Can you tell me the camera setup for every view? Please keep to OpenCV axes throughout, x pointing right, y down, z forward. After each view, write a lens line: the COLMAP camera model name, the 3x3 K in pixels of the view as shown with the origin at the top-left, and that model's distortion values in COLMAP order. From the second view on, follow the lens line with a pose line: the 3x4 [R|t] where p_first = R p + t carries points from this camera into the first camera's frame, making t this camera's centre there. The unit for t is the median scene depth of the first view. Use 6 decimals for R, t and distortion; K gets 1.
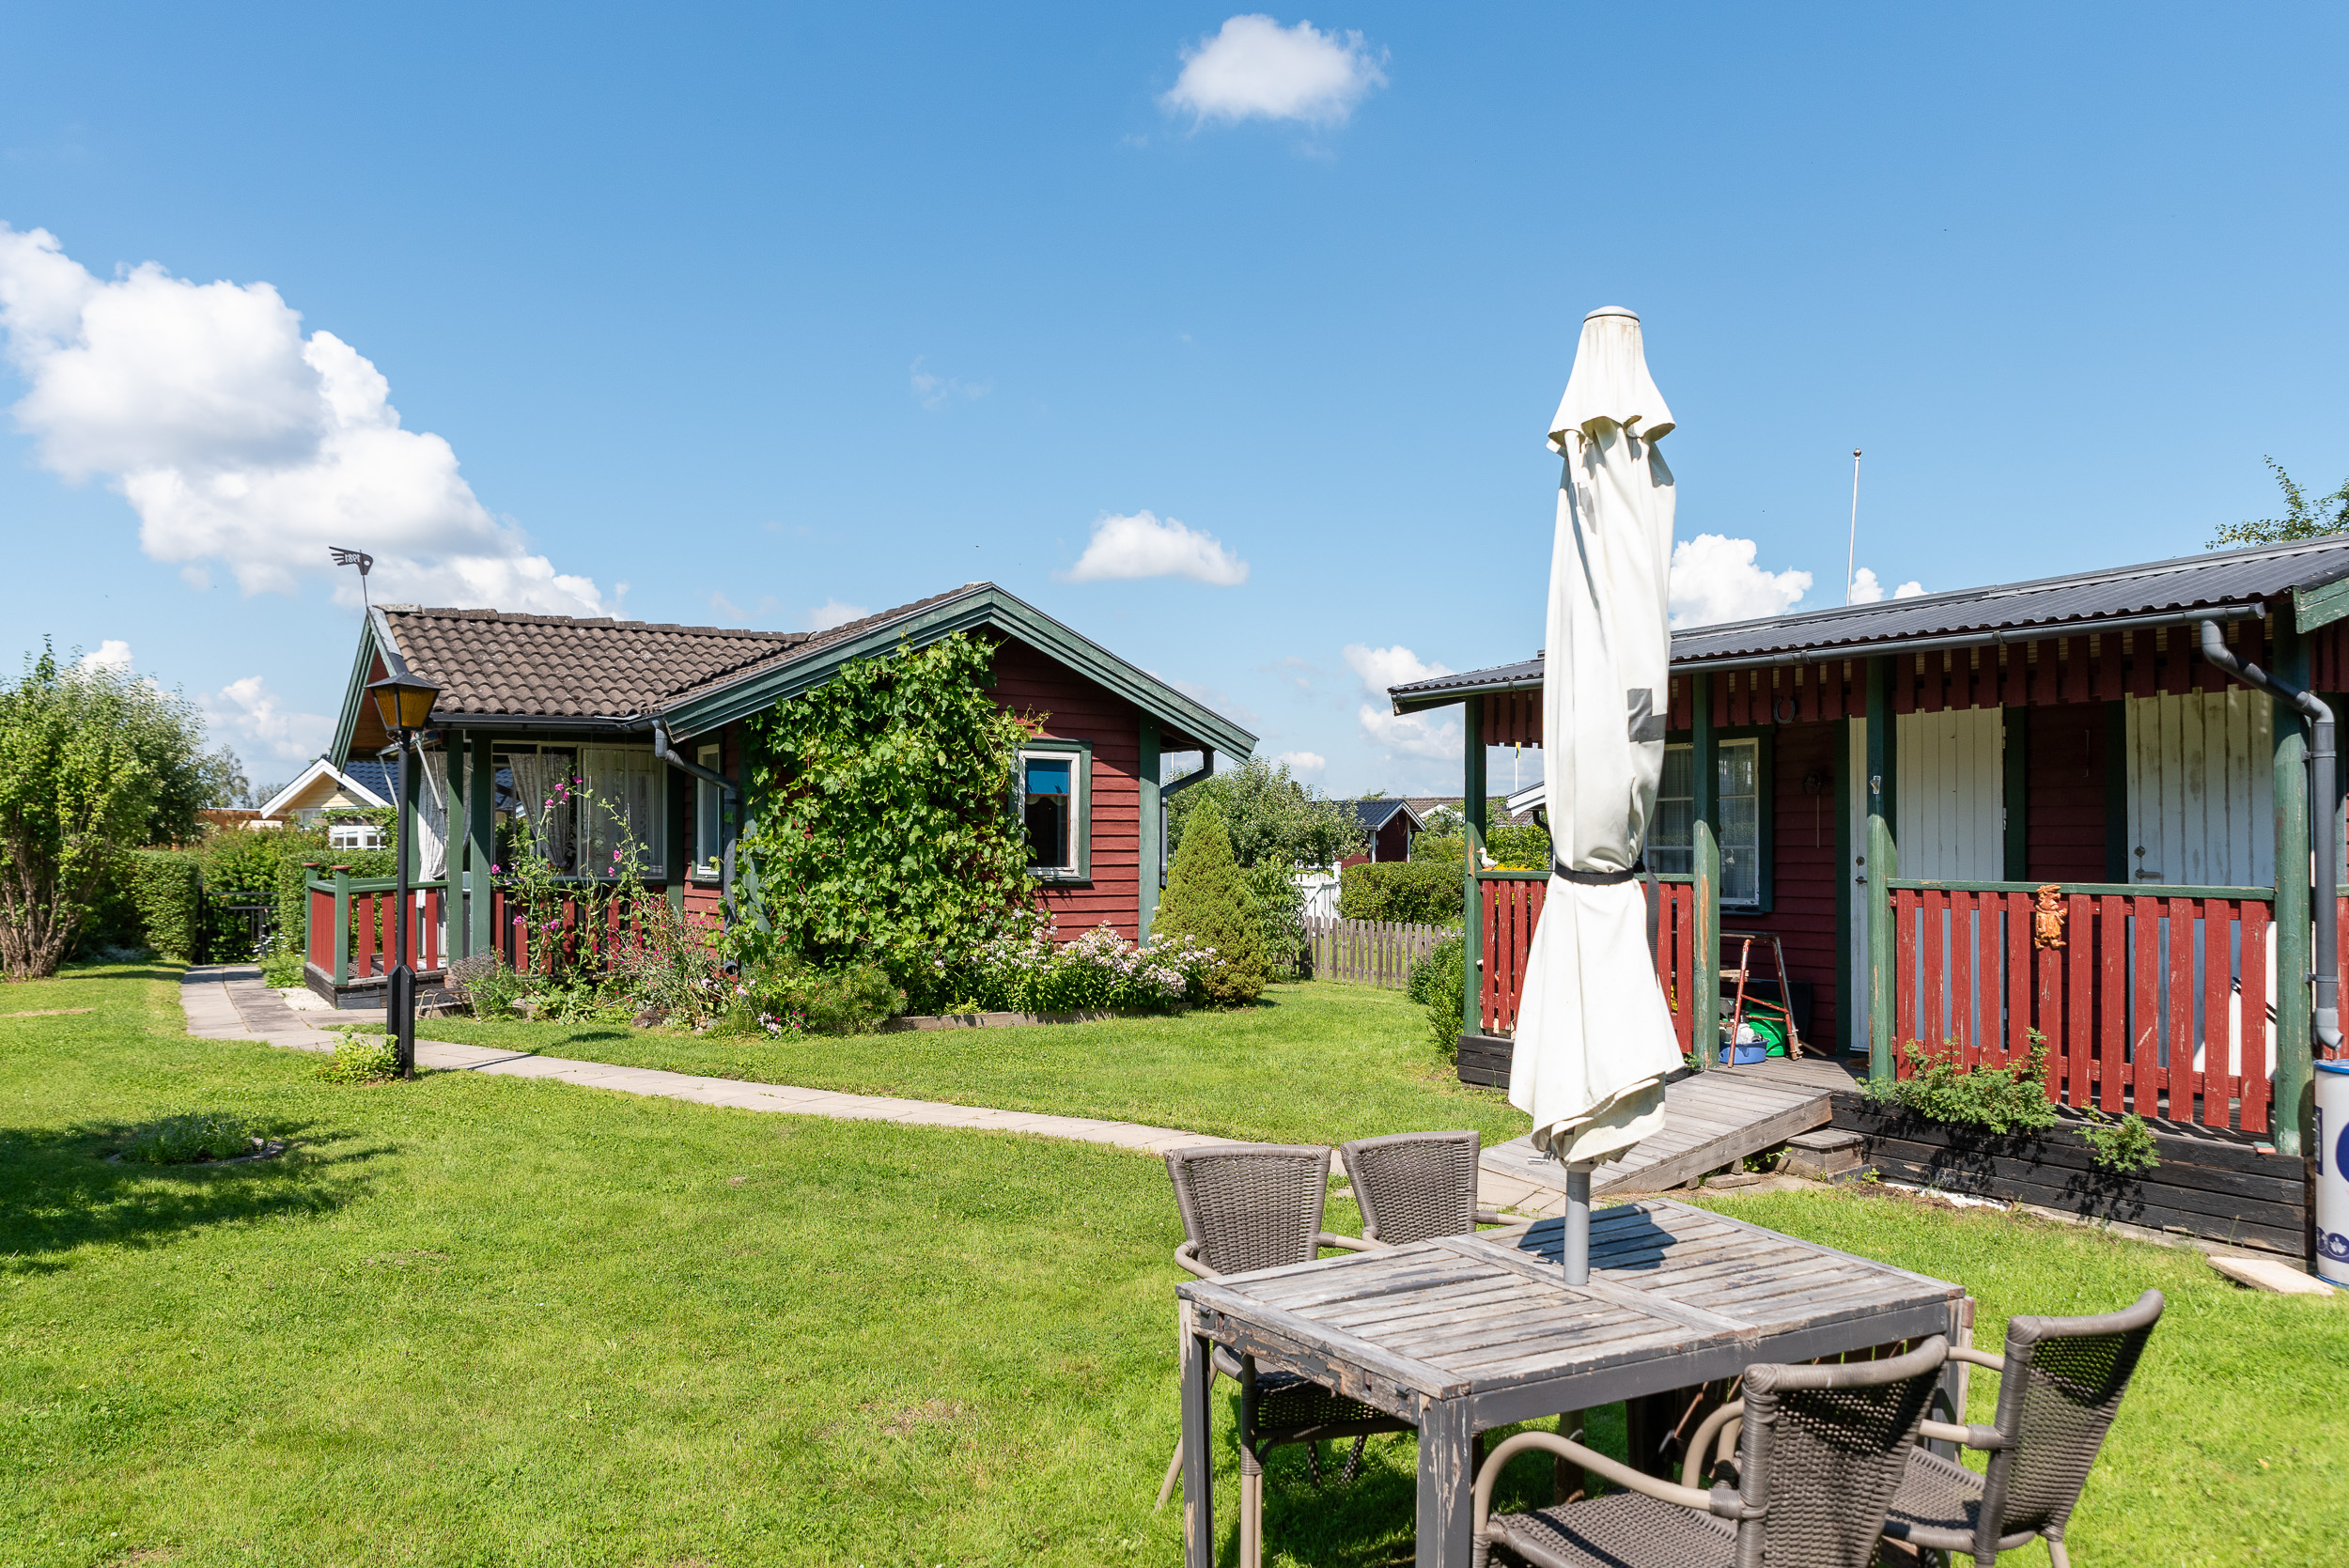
lens RADIAL K [[1632.2, 0, 1169.1], [0, 1632.2, 843.8], [0, 0, 1]] dist [0.000414, 0.003162]
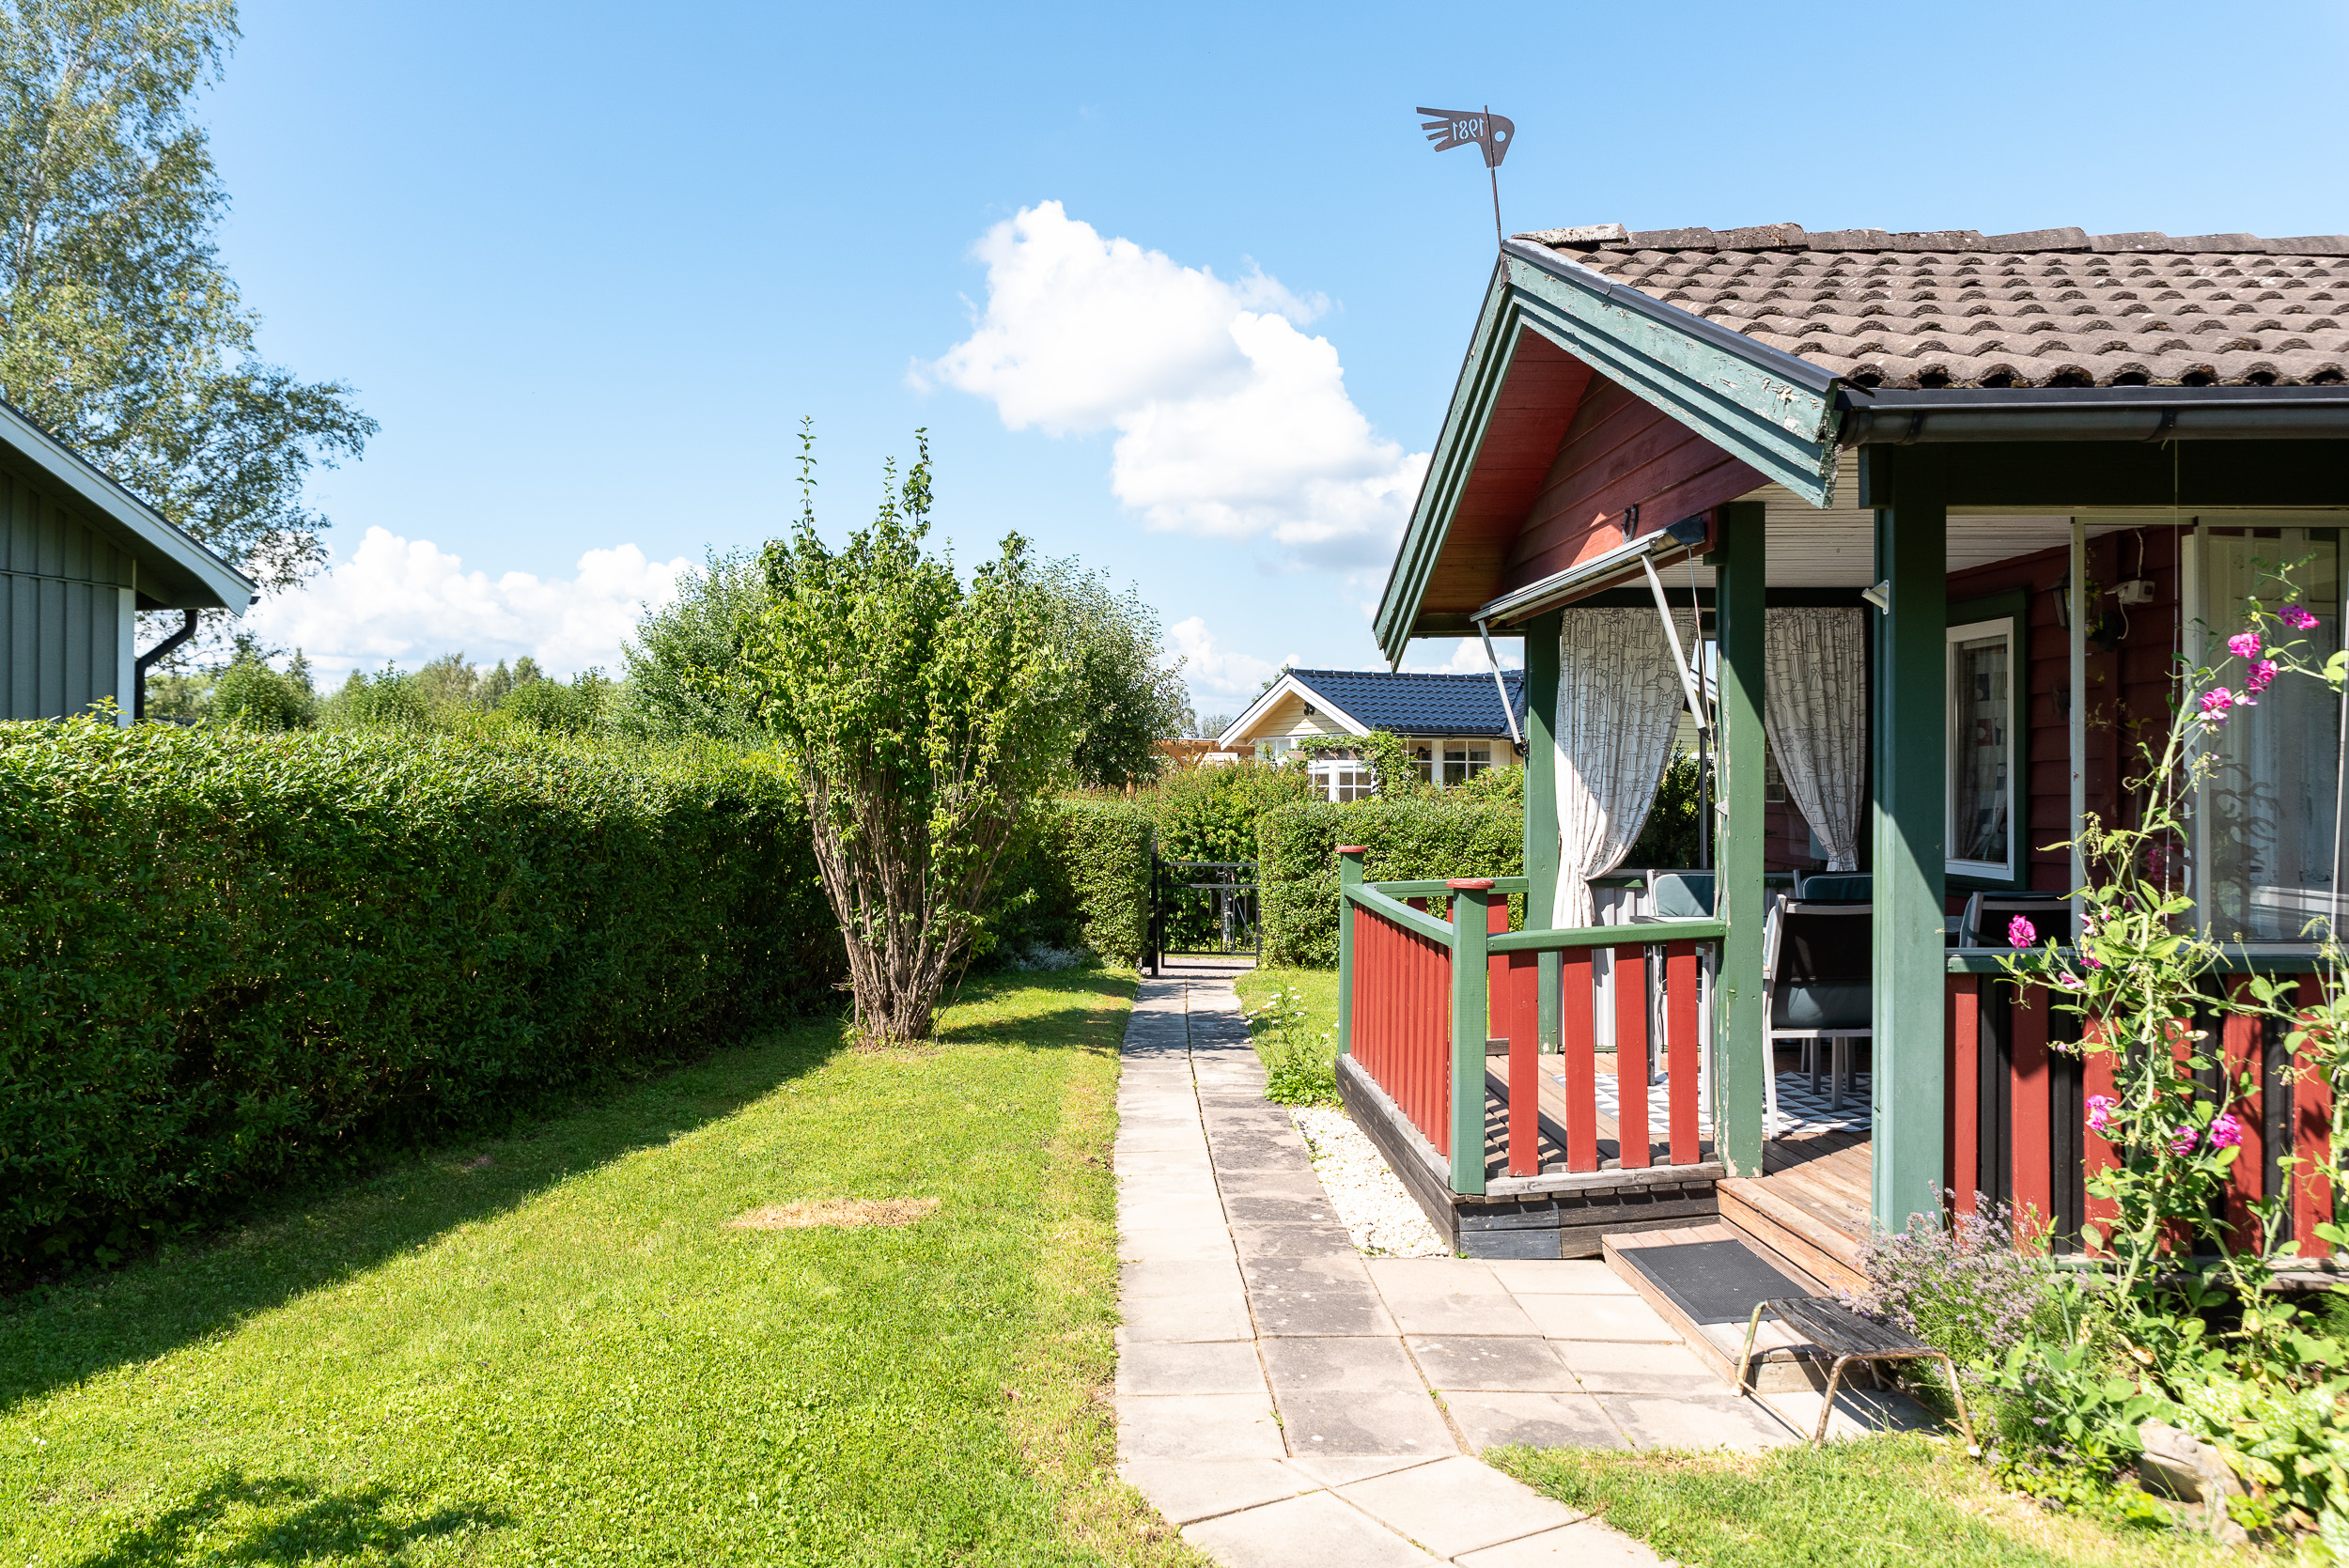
lens RADIAL K [[1400.8, 0, 1162.8], [0, 1400.8, 748.4], [0, 0, 1]] dist [-0.003663, 0.000333]
pose [[0.862312, -0.005272, -0.506350, -0.379087], [-0.001573, 0.999913, -0.013089, -0.012134], [0.506375, 0.012084, 0.862228, 0.641410]]
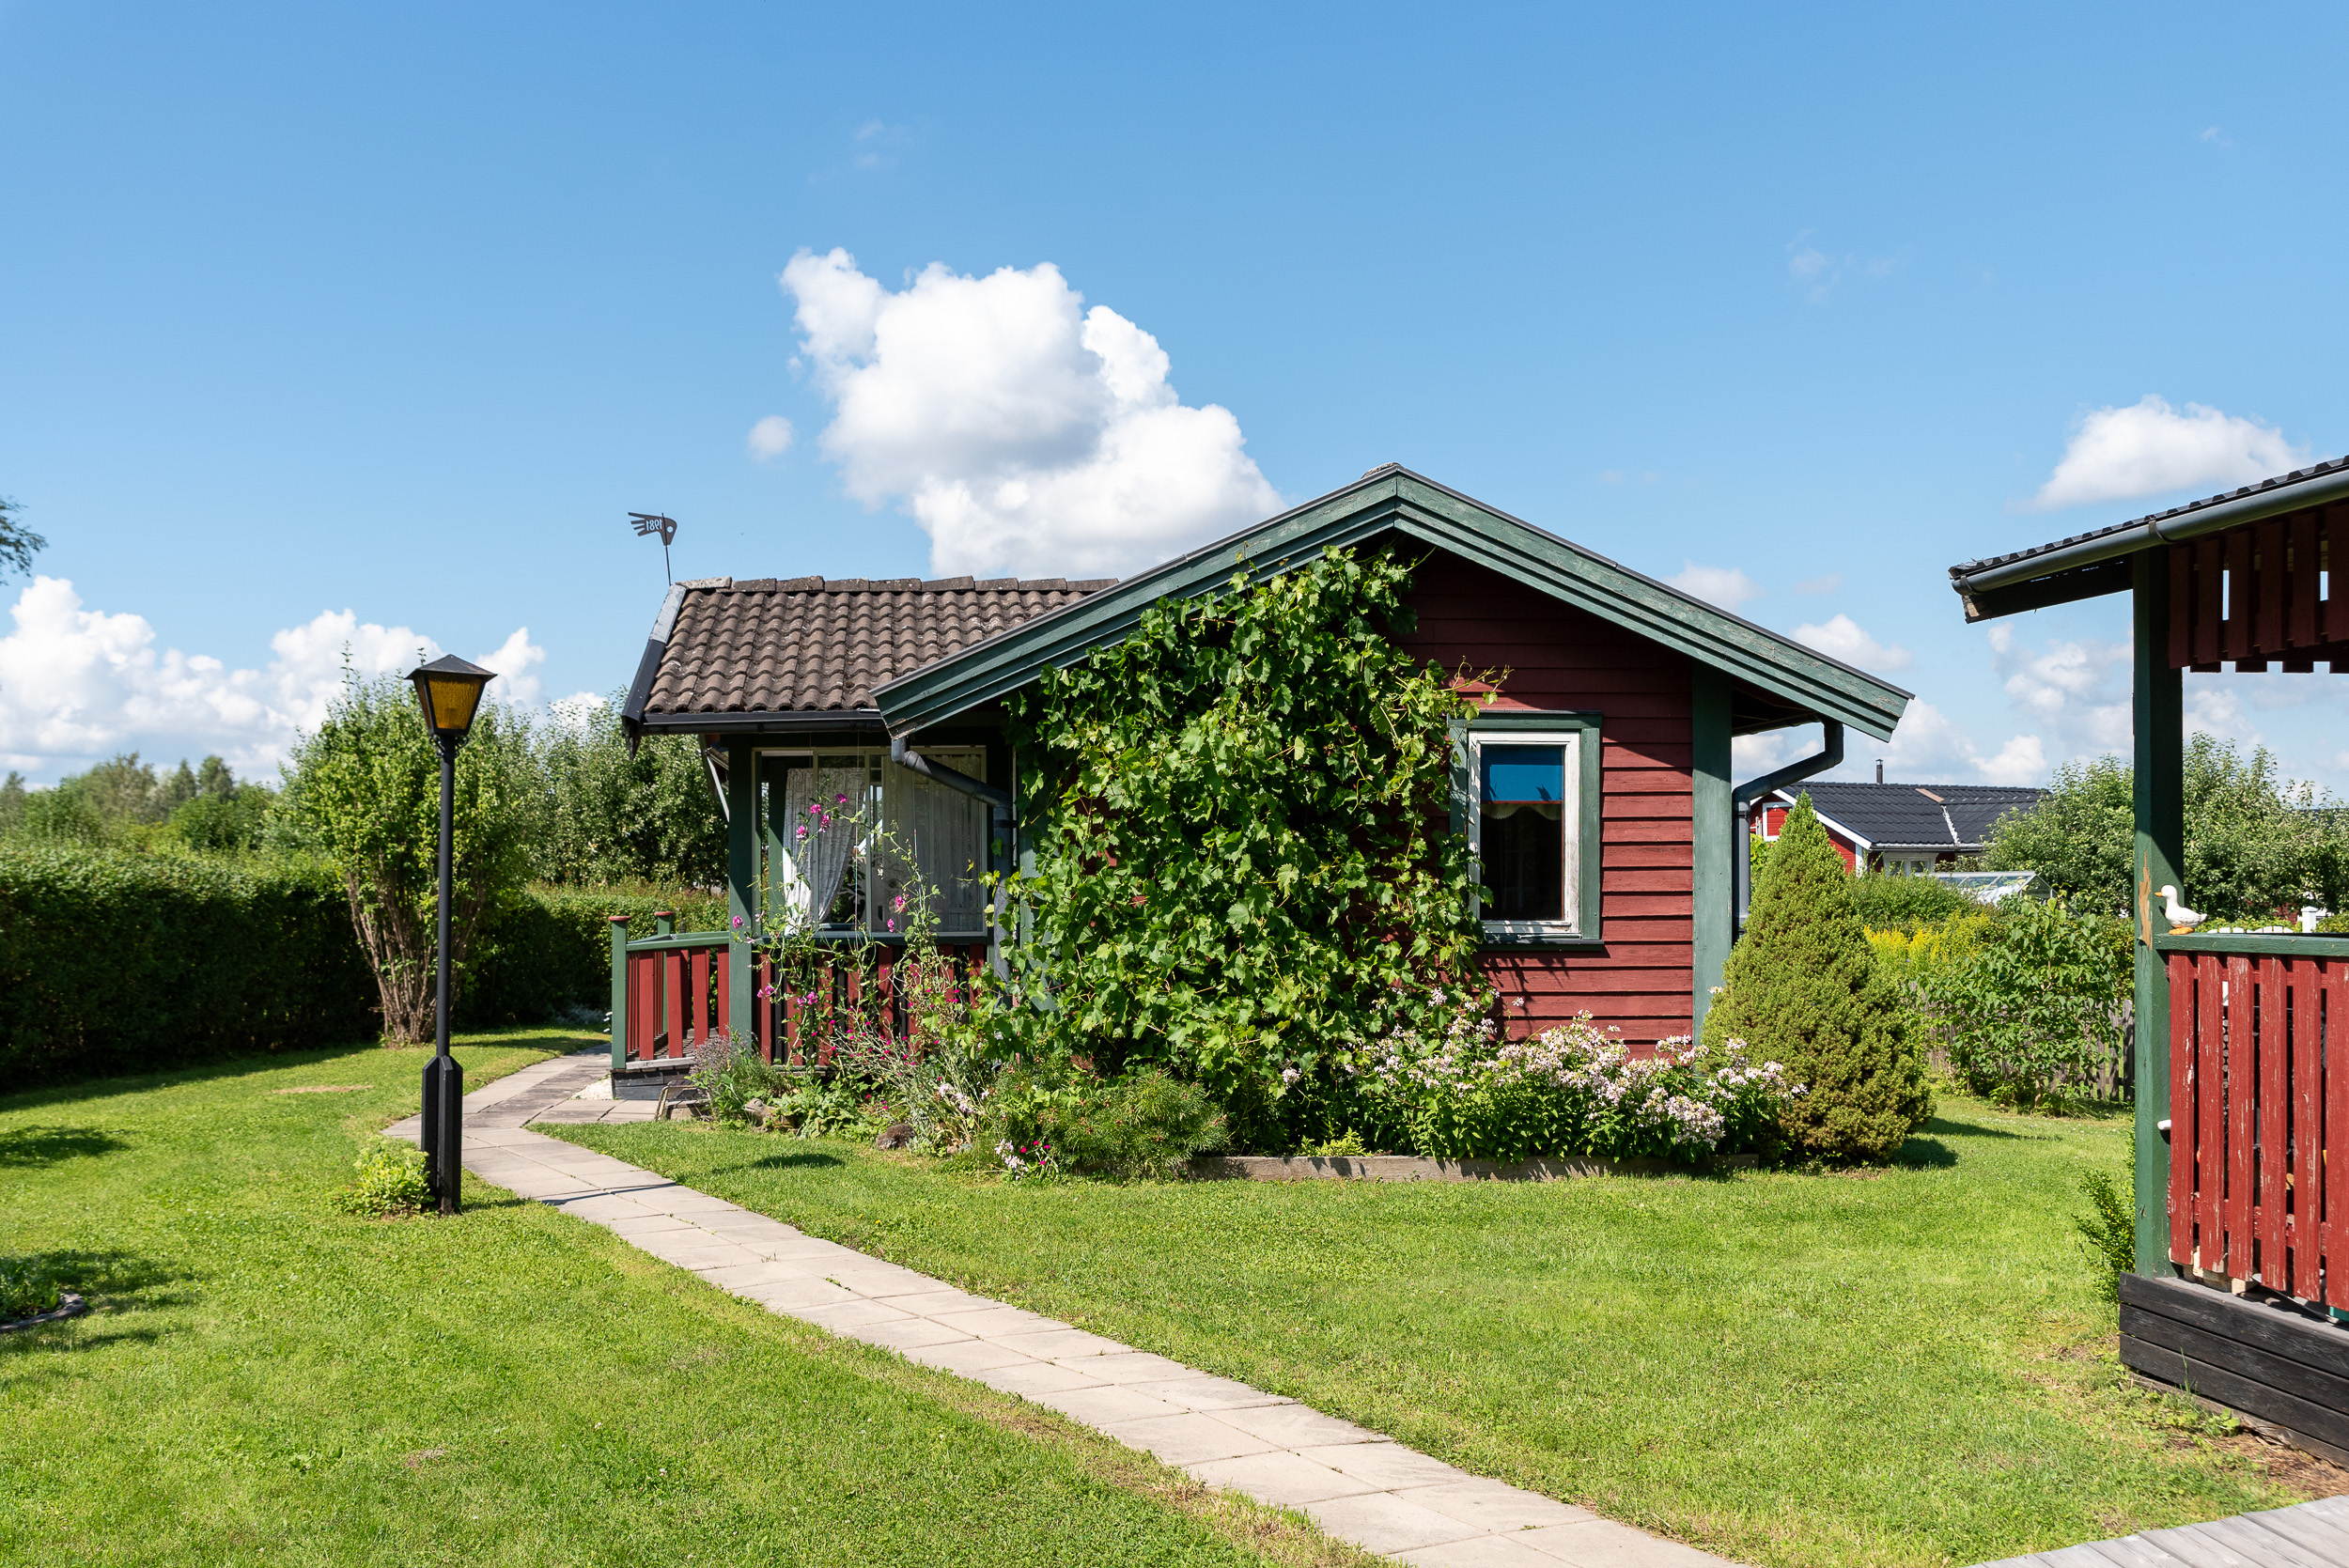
lens RADIAL K [[1981.5, 0, 1170.1], [0, 1981.5, 884.3], [0, 0, 1]] dist [0.004437, -0.000957]
pose [[0.868533, -0.005622, -0.495599, 0.183150], [0.006343, 0.999980, -0.000227, 0.000072], [0.495590, -0.002946, 0.868551, 0.287661]]
